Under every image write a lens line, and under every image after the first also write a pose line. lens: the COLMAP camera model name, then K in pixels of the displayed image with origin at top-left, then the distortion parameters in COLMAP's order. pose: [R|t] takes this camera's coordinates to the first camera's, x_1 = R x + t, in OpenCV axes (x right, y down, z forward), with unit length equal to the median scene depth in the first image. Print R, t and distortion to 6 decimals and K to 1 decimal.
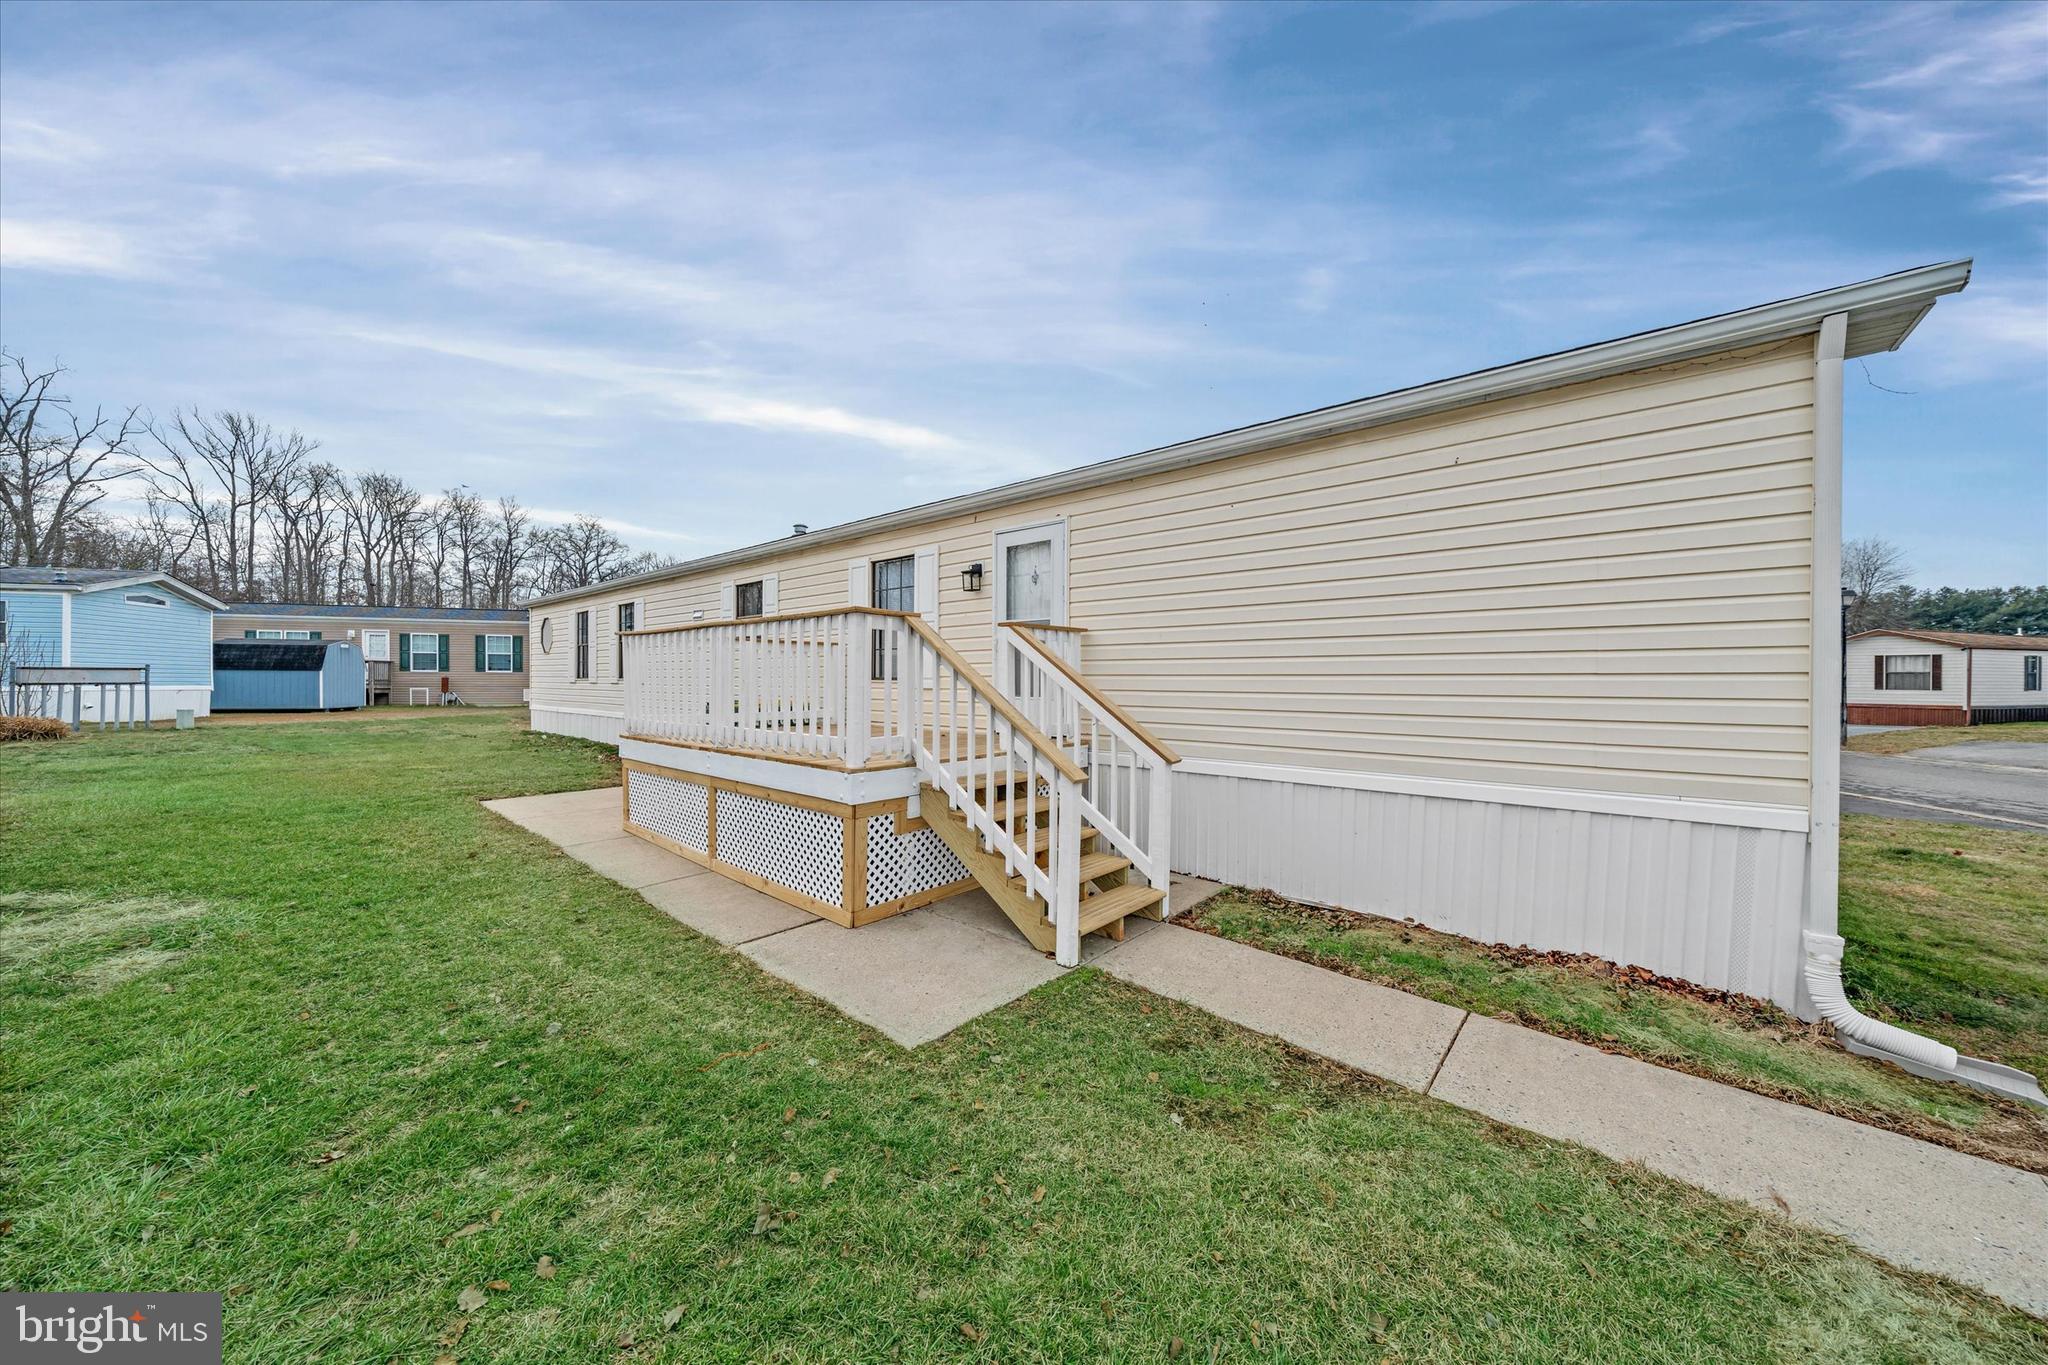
lens RADIAL K [[701.2, 0, 1022.6], [0, 701.2, 676.2], [0, 0, 1]] dist [-0.009536, -0.000088]
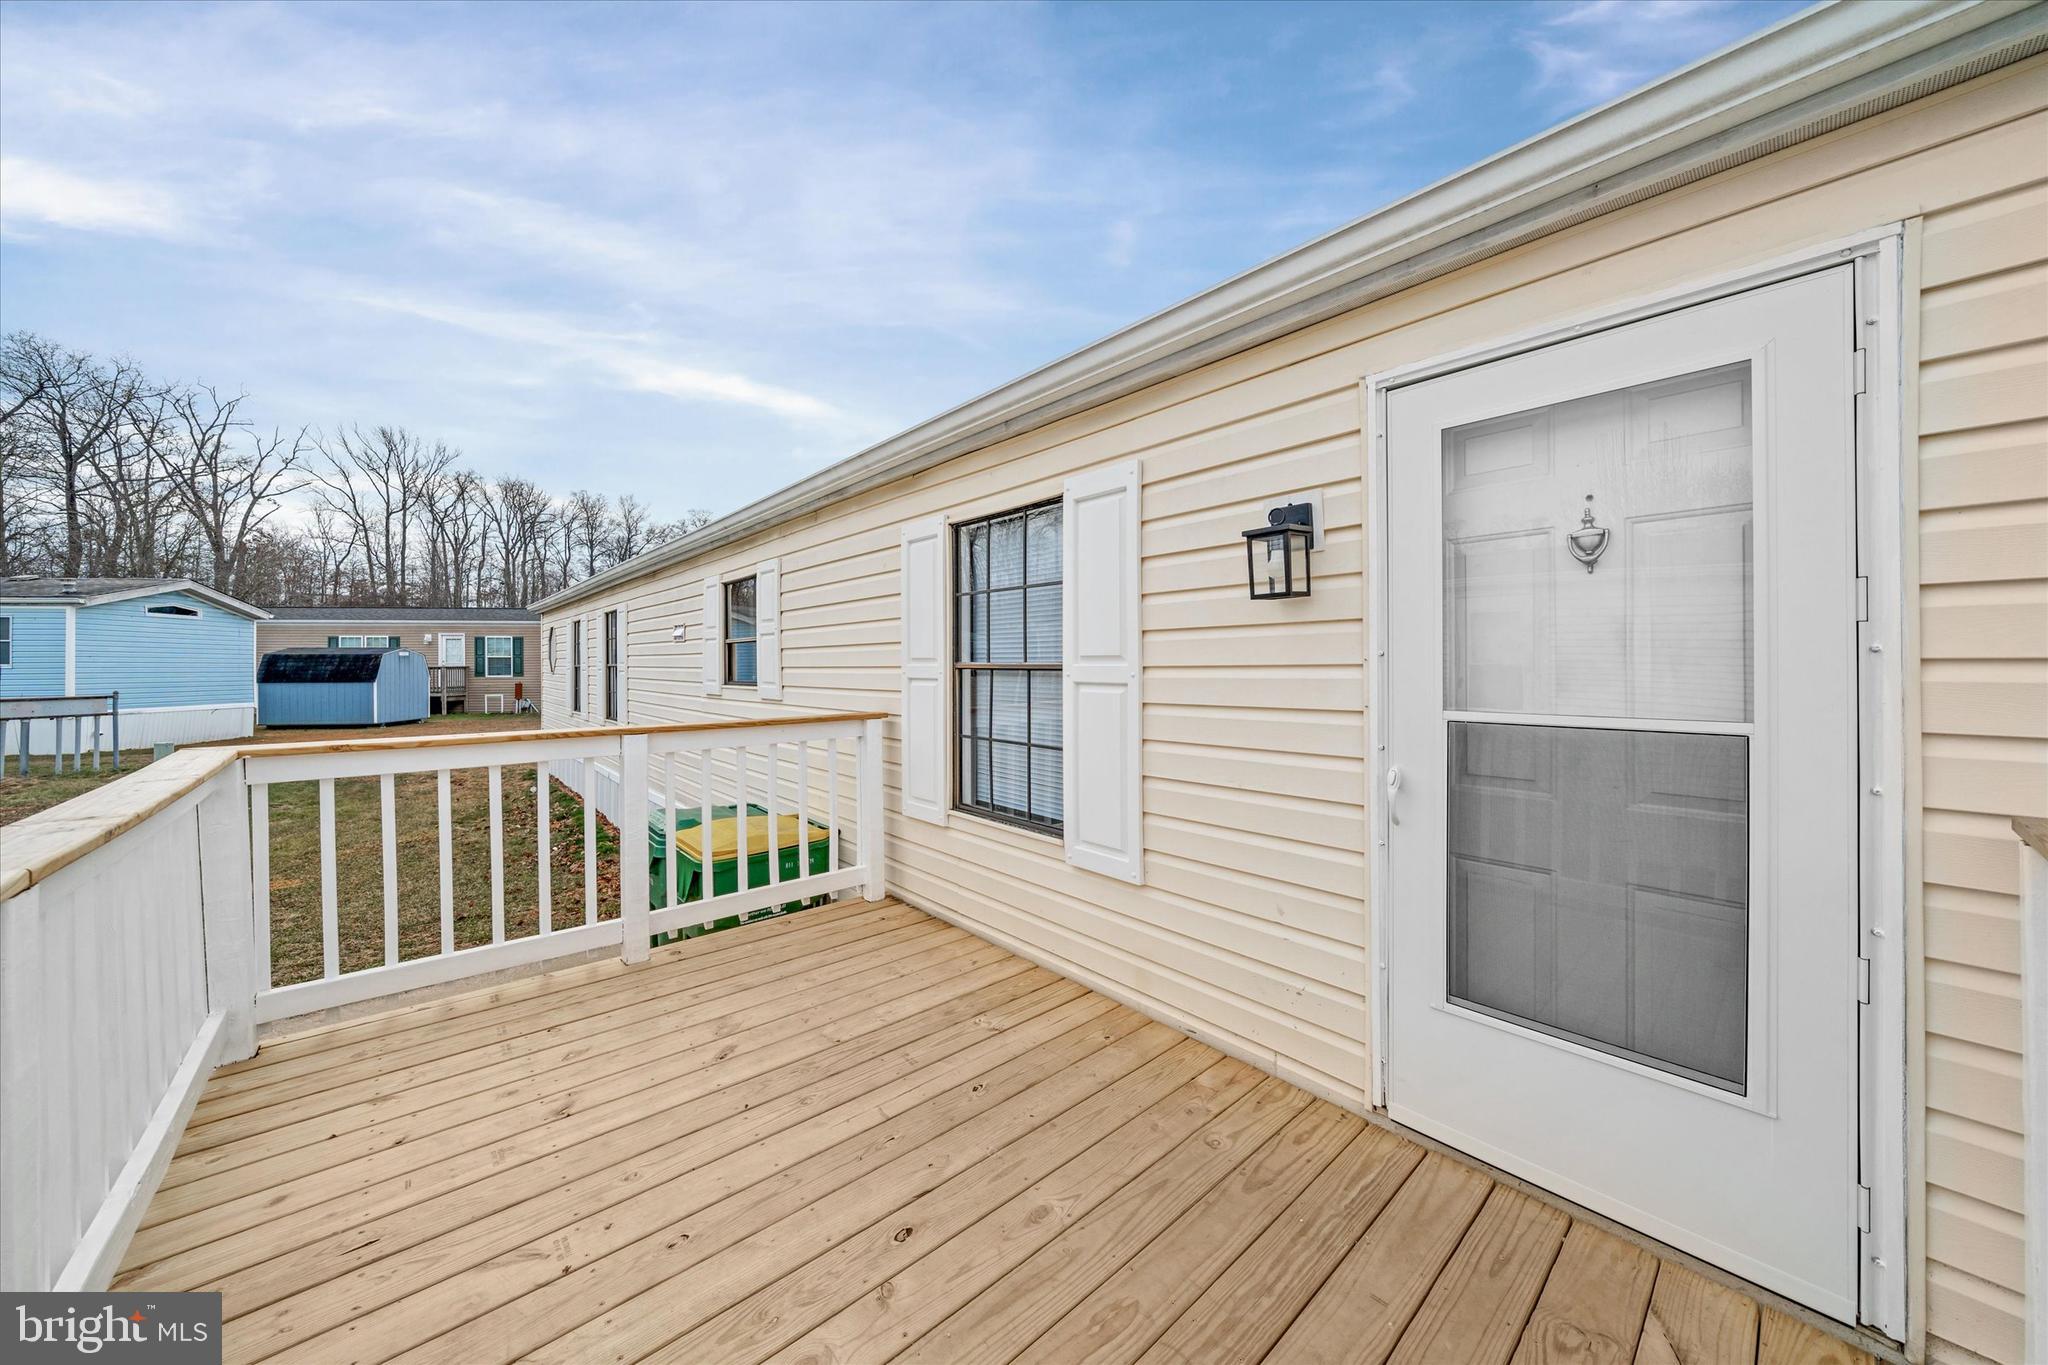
lens RADIAL K [[701.2, 0, 1022.6], [0, 701.2, 676.2], [0, 0, 1]] dist [-0.009536, -0.000088]
pose [[0.990855, -0.006441, -0.134775, -0.032647], [0.009638, 0.999687, 0.023085, -0.022757], [0.134584, -0.024173, 0.990607, 0.164035]]
